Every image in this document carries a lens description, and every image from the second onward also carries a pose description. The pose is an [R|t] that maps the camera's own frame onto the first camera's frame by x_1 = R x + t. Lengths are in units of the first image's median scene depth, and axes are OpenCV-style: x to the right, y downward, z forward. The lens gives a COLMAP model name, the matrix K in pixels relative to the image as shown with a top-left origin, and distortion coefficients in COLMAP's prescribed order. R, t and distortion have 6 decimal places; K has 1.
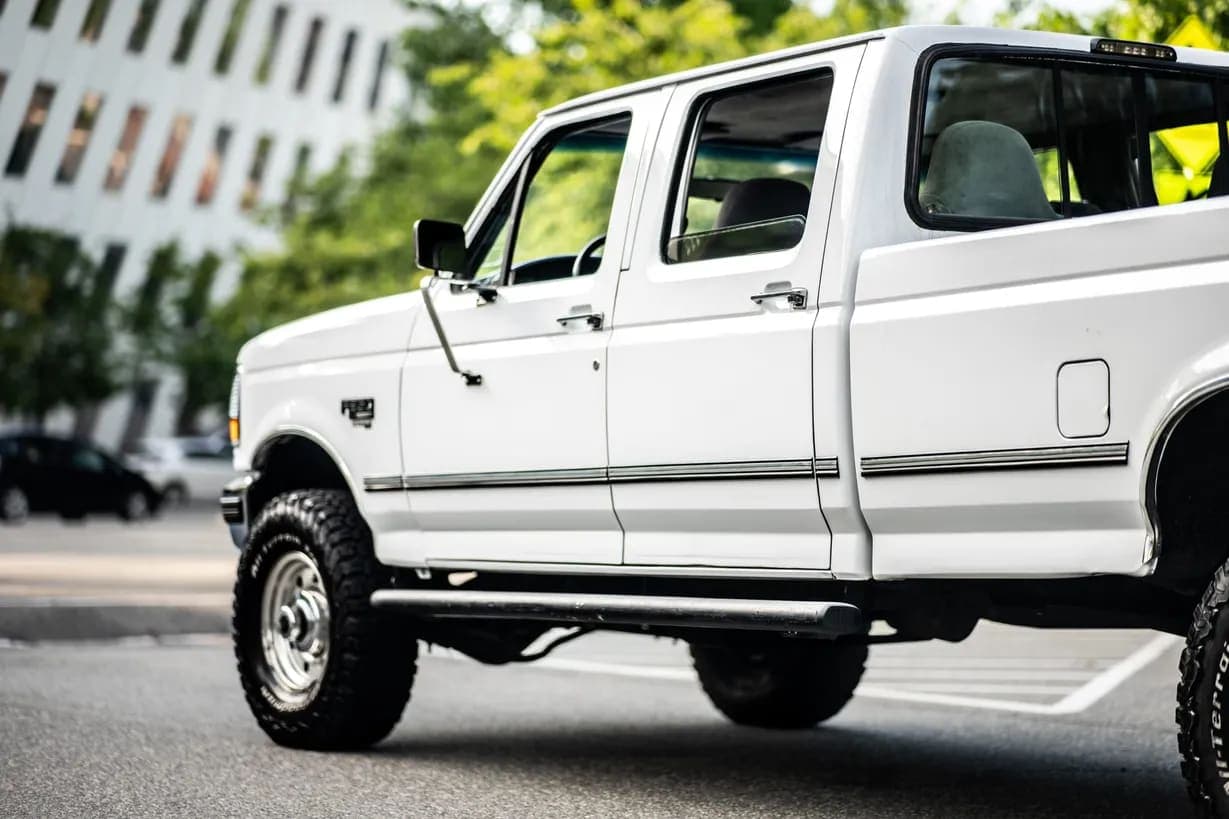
lens RADIAL K [[2994.8, 0, 612.3], [0, 2994.8, 409.3], [0, 0, 1]] dist [0.012978, -0.158974]
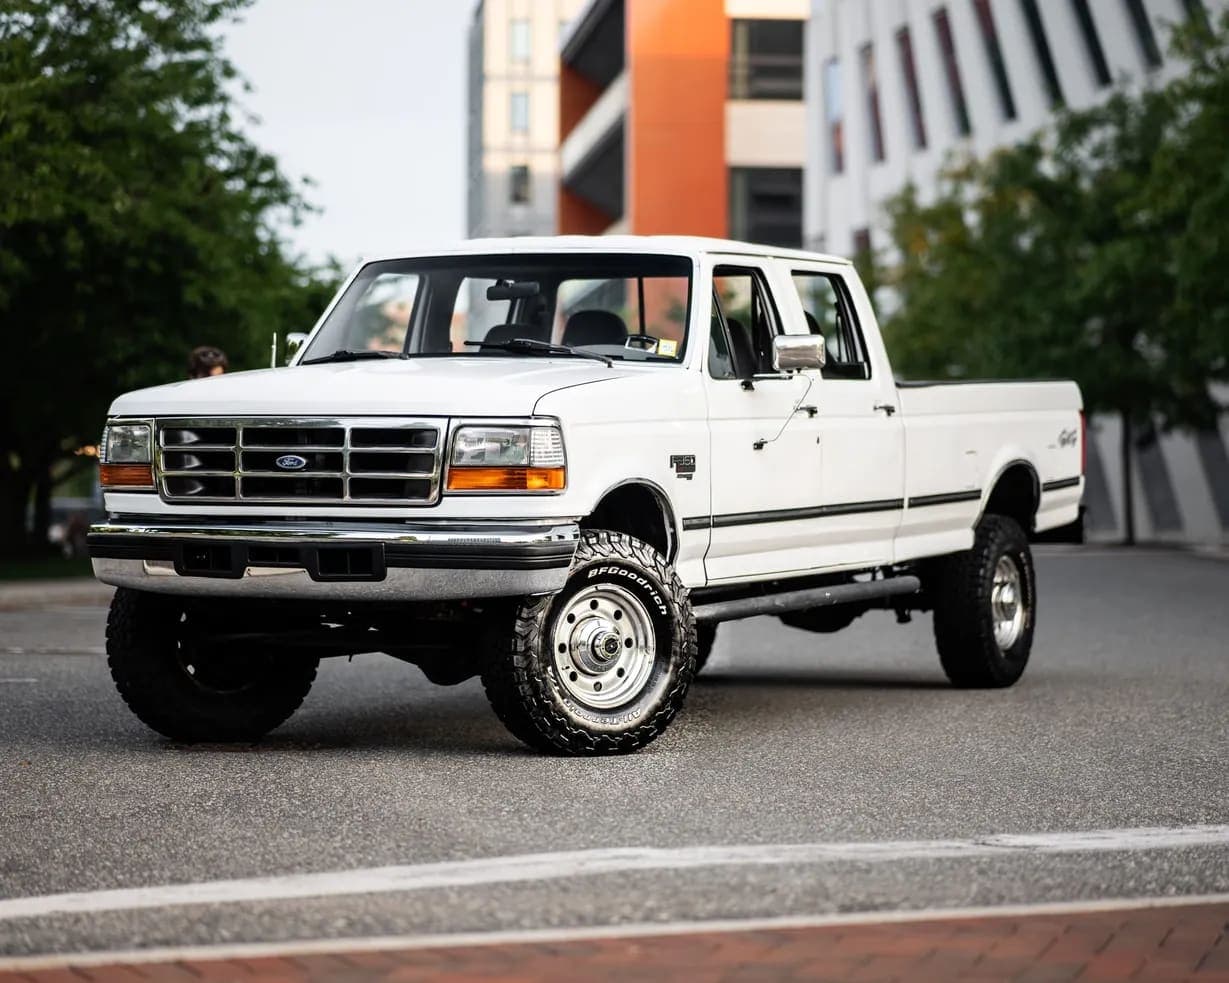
lens RADIAL K [[3731.1, 0, 614.1], [0, 3731.1, 491.2], [0, 0, 1]] dist [0.011106, -0.786905]
pose [[-0.538104, -0.002743, 0.842874, -1.588307], [-0.009925, 0.999946, -0.003083, 0.018821], [-0.842820, -0.010024, -0.538102, 2.144609]]
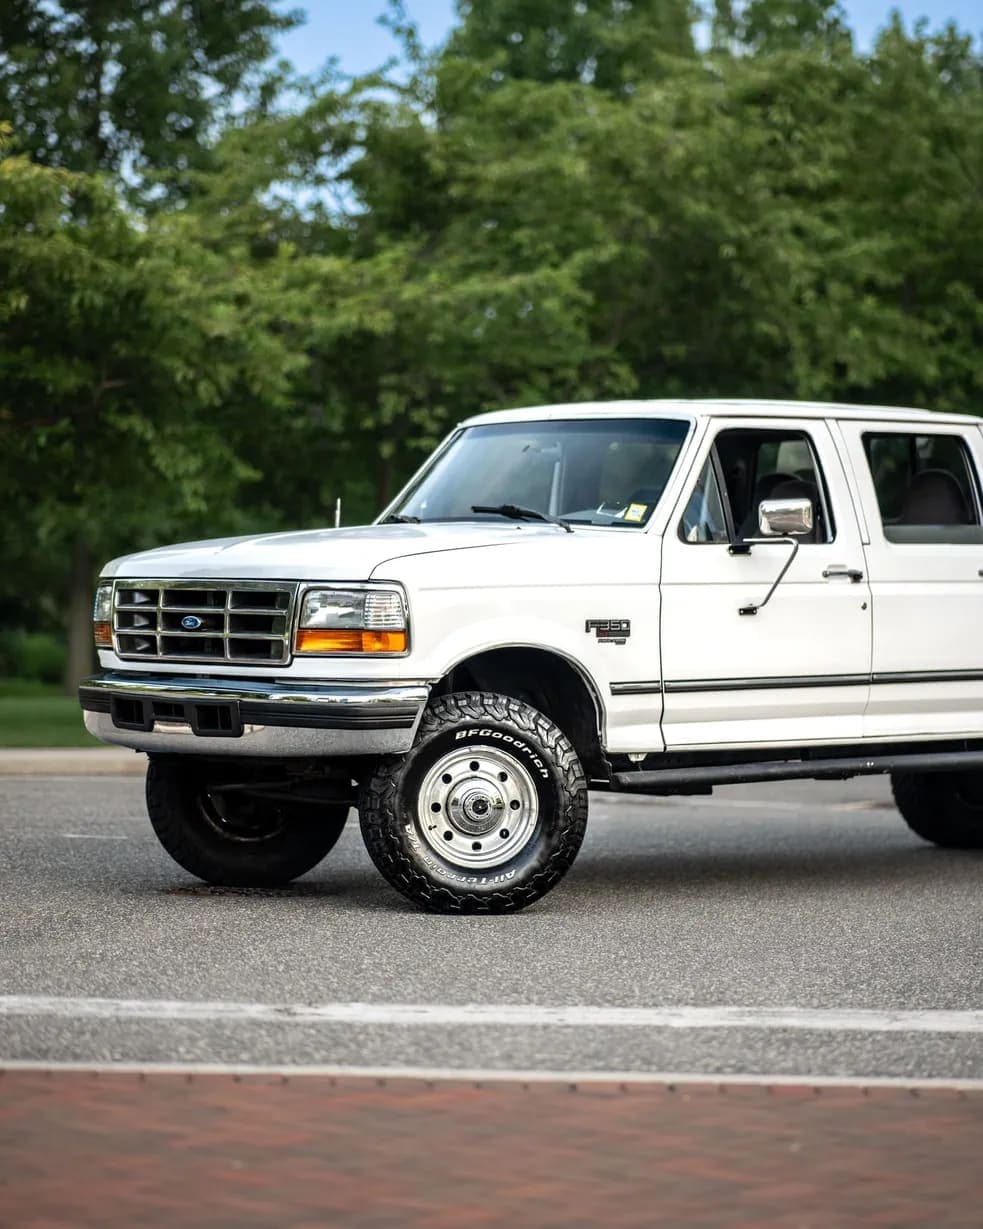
lens RADIAL K [[3731.1, 0, 449.7], [0, 3731.1, 558.1], [0, 0, 1]] dist [0.011106, -0.786905]
pose [[-0.113381, 0.015411, 0.993432, -1.873740], [-0.023981, 0.999546, -0.018243, 0.000605], [-0.993262, -0.025892, -0.112960, 1.433617]]
